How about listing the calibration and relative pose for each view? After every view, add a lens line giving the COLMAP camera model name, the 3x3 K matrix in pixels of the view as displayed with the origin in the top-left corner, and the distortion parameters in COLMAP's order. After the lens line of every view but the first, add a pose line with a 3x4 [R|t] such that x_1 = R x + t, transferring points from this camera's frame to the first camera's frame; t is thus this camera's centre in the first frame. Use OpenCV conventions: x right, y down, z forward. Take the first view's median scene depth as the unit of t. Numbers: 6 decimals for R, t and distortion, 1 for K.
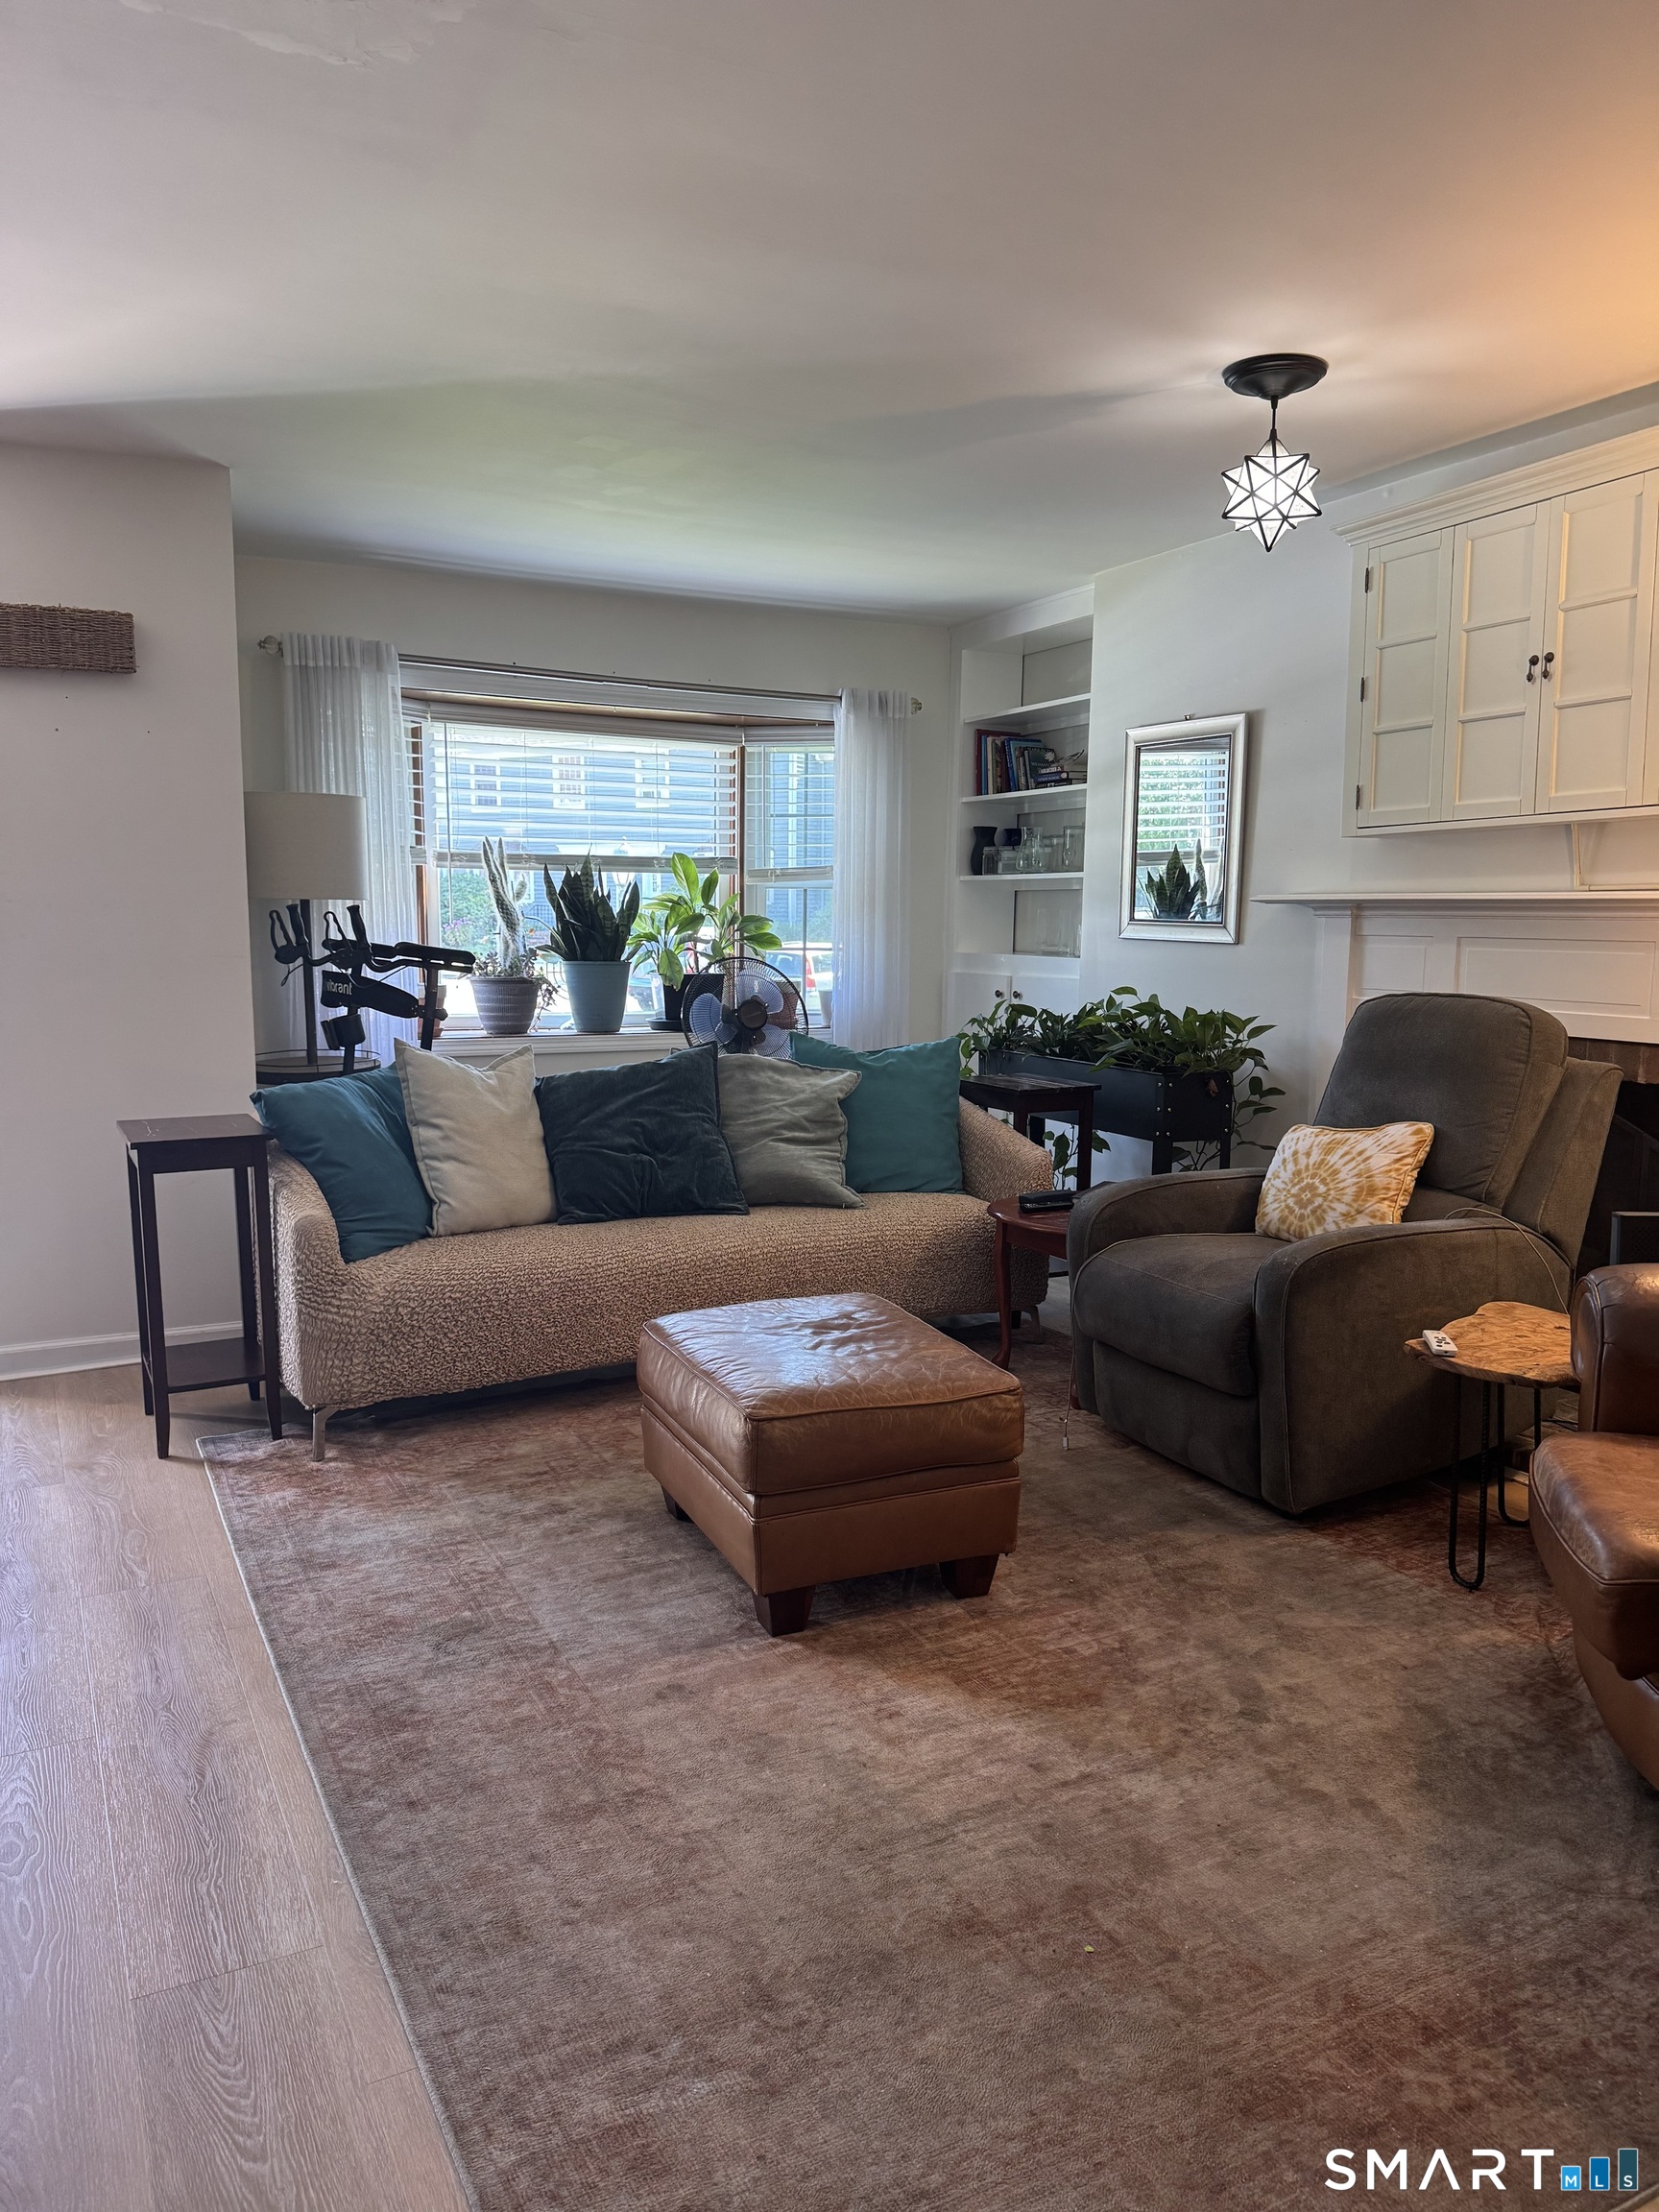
lens RADIAL K [[1555.7, 0, 840.7], [0, 1555.7, 1133.7], [0, 0, 1]] dist [0.033226, 0.000225]
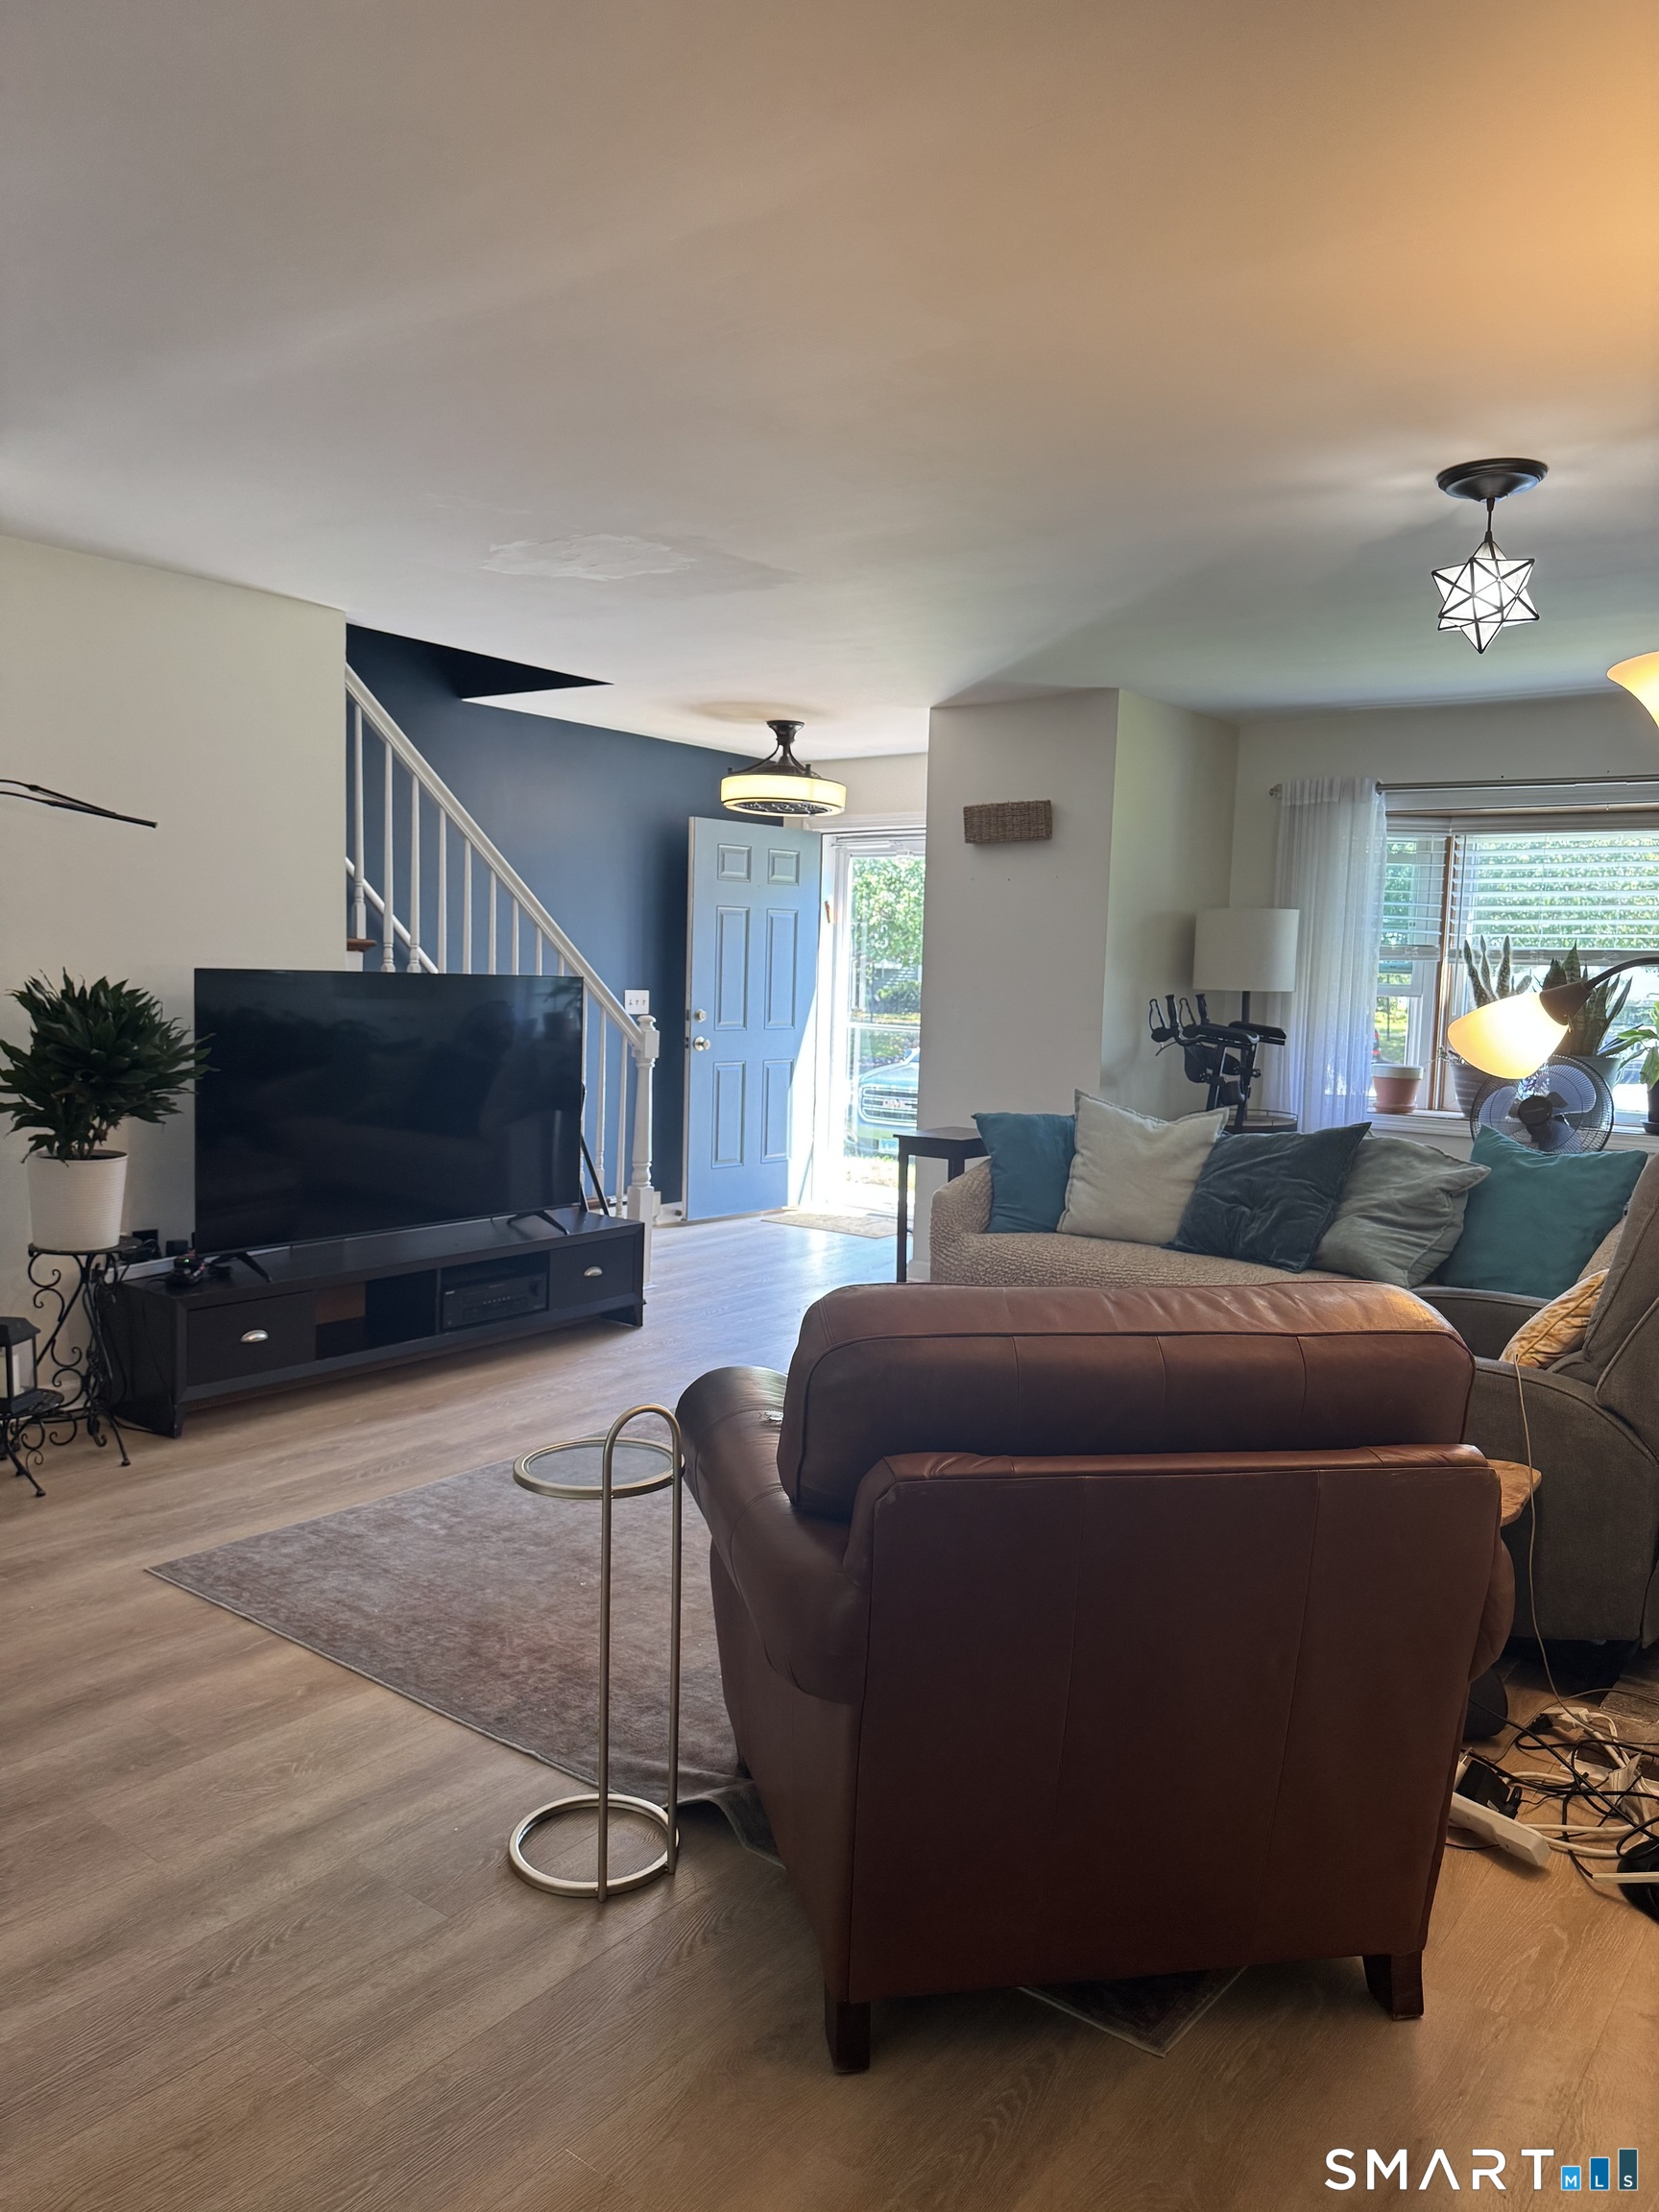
lens RADIAL K [[1568.2, 0, 819.6], [0, 1568.2, 1113.8], [0, 0, 1]] dist [0.165531, -0.309168]
pose [[0.413948, 0.089913, -0.905849, 0.840361], [-0.154059, 0.987675, 0.027634, -0.040668], [0.897169, 0.128115, 0.422698, 0.194453]]
